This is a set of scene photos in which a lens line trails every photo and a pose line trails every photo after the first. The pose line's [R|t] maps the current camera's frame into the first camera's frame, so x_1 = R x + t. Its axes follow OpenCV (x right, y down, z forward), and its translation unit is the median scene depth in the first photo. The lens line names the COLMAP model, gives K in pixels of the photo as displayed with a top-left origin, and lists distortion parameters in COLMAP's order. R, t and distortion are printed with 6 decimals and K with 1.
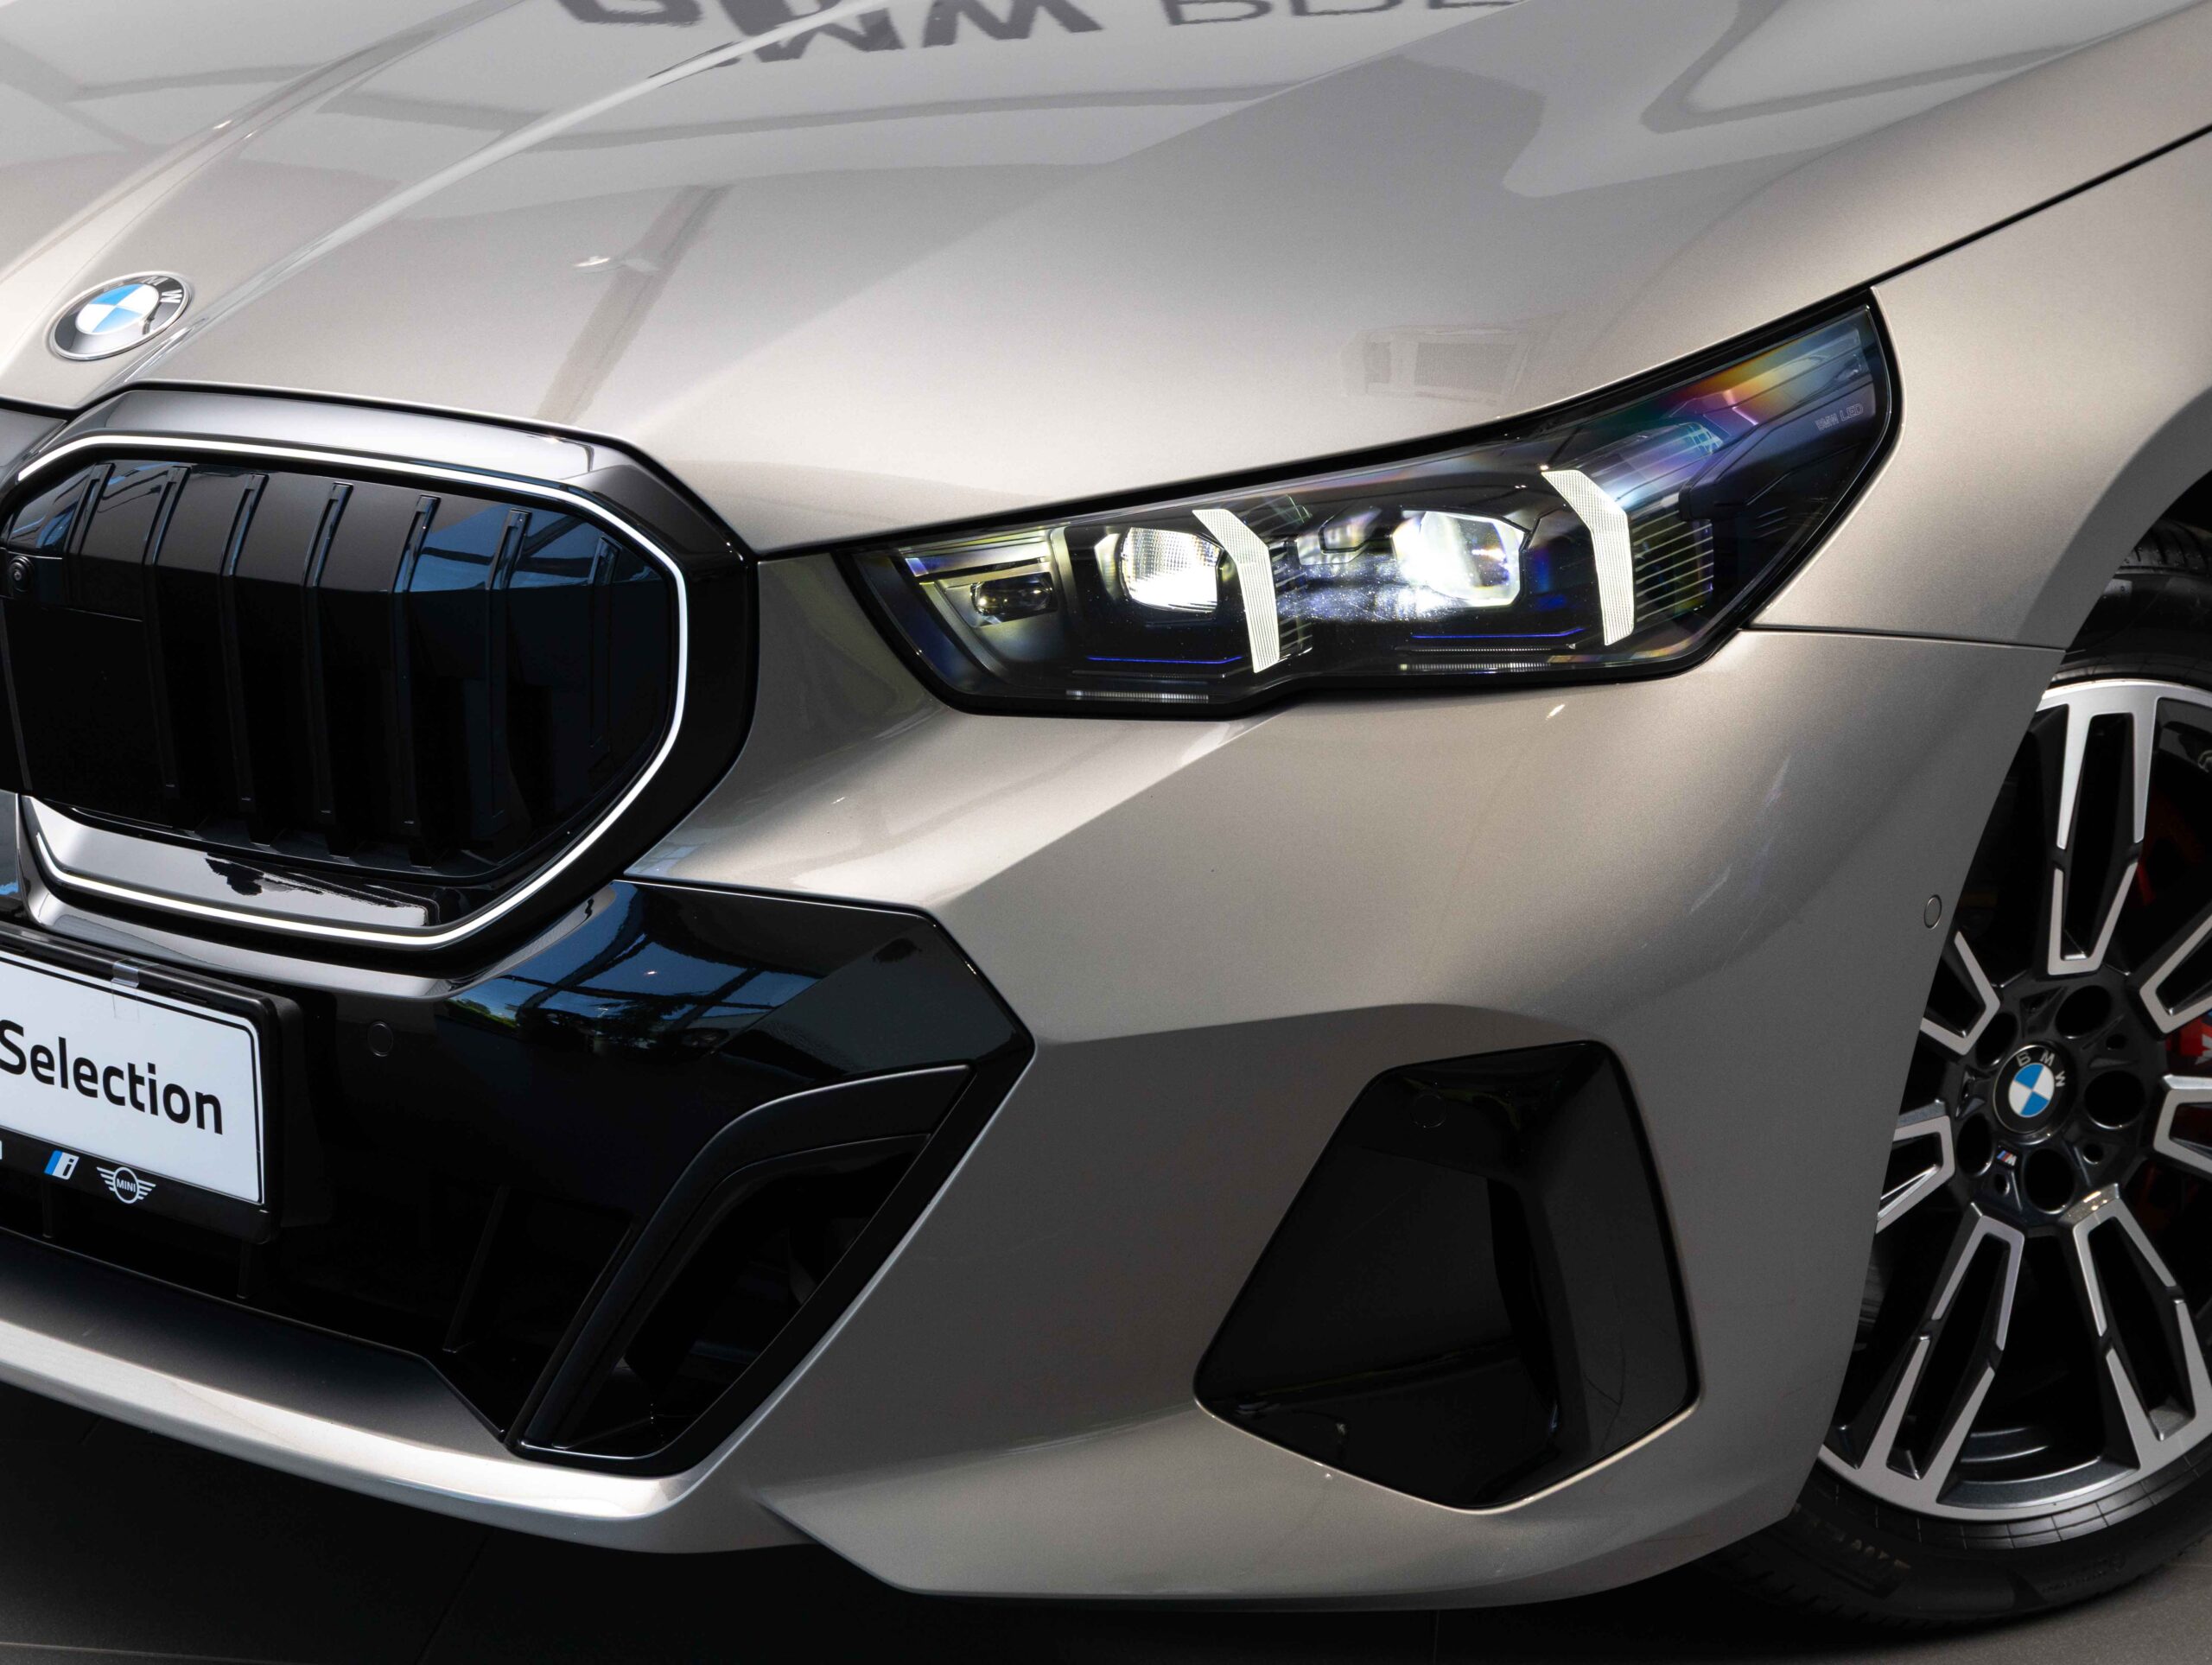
lens RADIAL K [[4512.7, 0, 1106.0], [0, 4512.7, 832.5], [0, 0, 1]] dist [-0.051328, 0.053267]
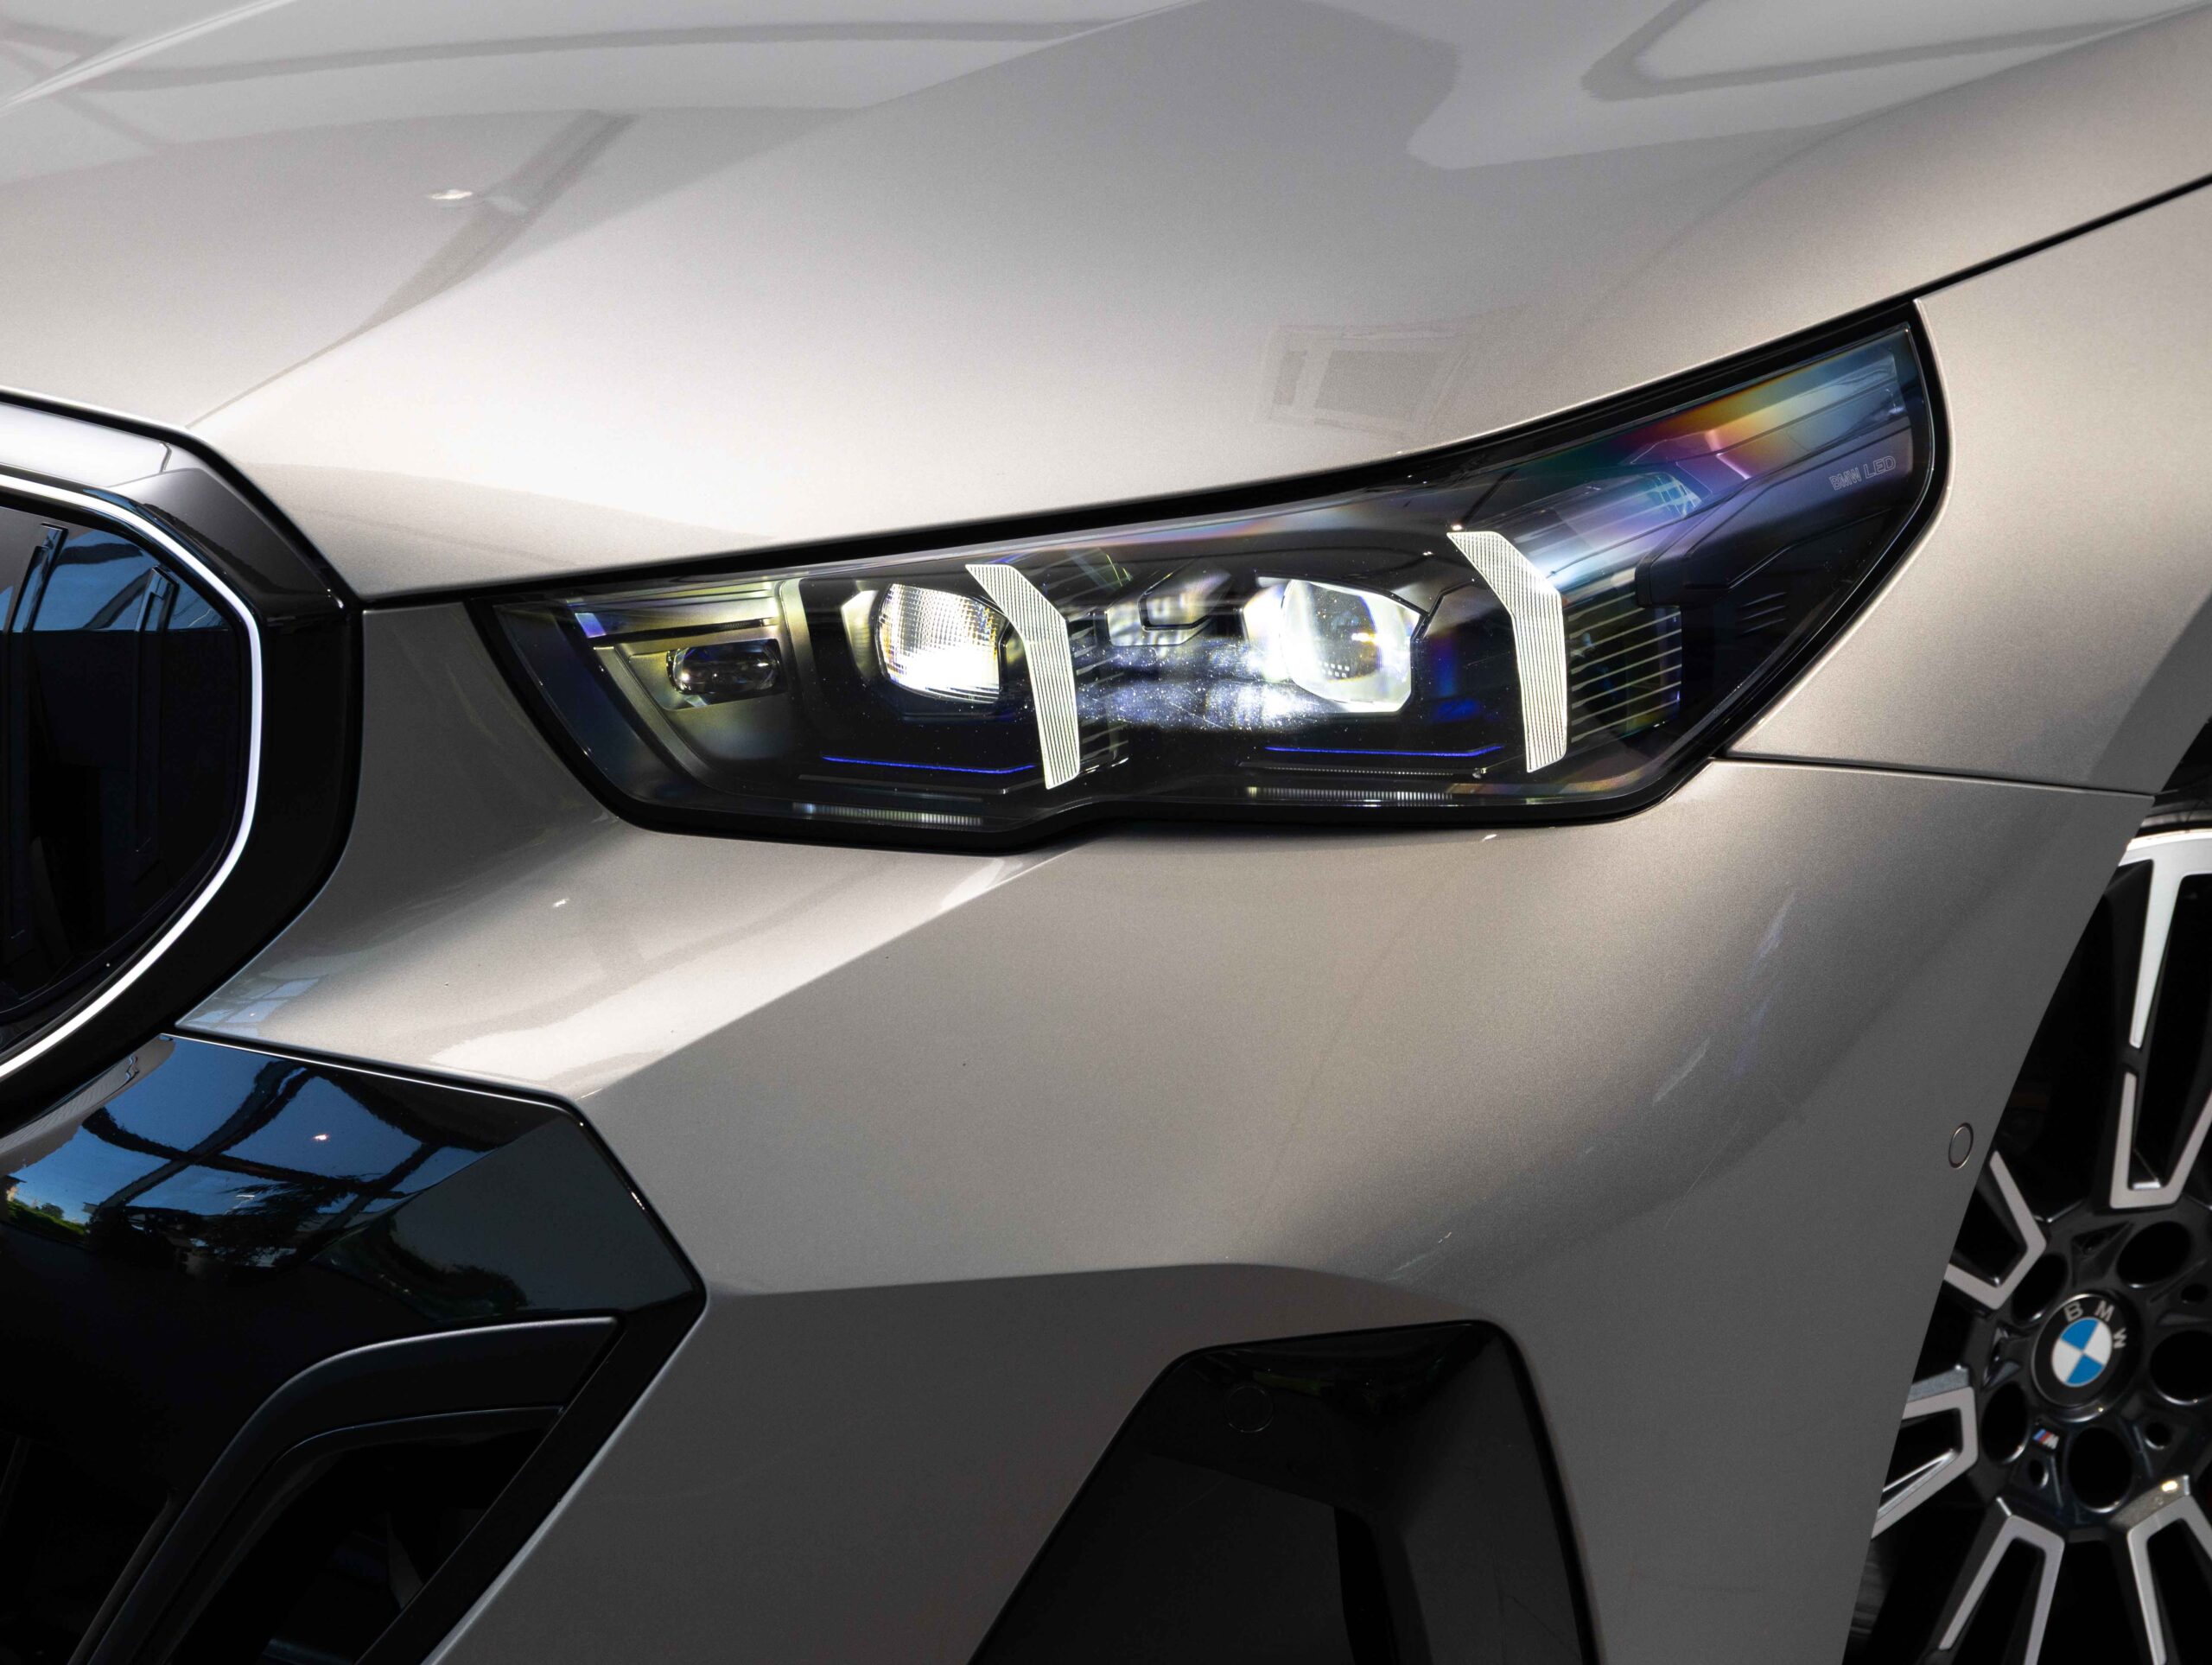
lens RADIAL K [[4512.7, 0, 1106.0], [0, 4512.7, 832.5], [0, 0, 1]] dist [-0.051328, 0.053267]
pose [[0.998990, 0.043373, -0.011712, 0.051119], [-0.043385, 0.999058, -0.000728, -0.028035], [0.011669, 0.001235, 0.999931, 0.265792]]
